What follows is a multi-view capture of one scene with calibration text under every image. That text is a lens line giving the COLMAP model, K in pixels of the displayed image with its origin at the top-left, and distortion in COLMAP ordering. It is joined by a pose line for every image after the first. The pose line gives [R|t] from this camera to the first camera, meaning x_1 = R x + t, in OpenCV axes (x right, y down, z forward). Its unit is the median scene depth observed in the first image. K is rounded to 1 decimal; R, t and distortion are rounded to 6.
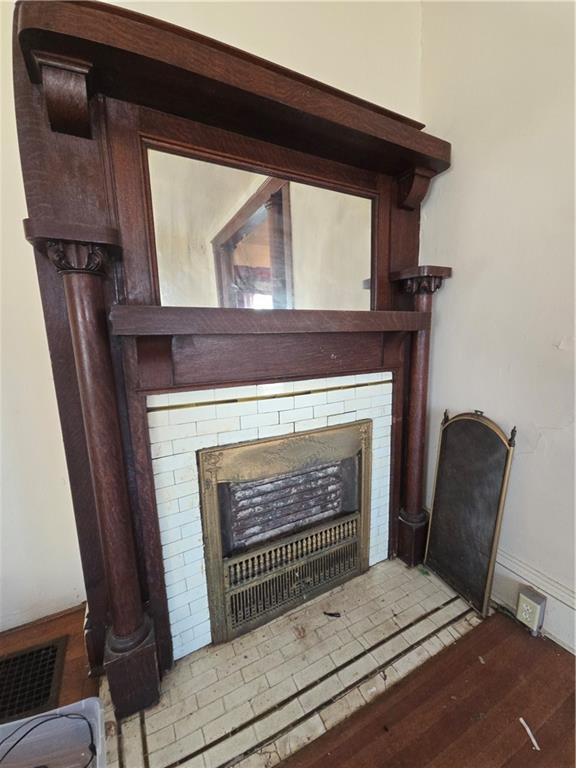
lens RADIAL K [[309.5, 0, 288.1], [0, 309.5, 384.0], [0, 0, 1]] dist [0.000964, -0.000958]
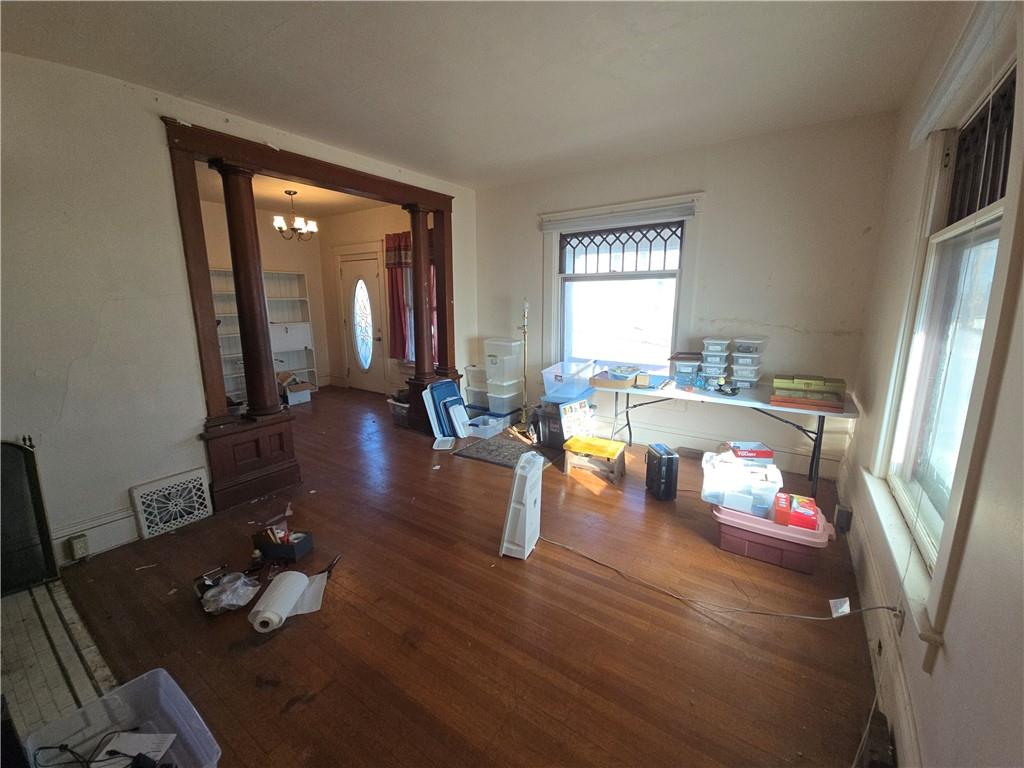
lens RADIAL K [[412.7, 0, 512.1], [0, 412.7, 380.5], [0, 0, 1]] dist [0.000964, -0.000958]
pose [[-0.468835, -0.137706, 0.872486, -1.954634], [0.164909, 0.956759, 0.239621, -0.173904], [-0.867755, 0.256223, -0.425853, -0.159251]]
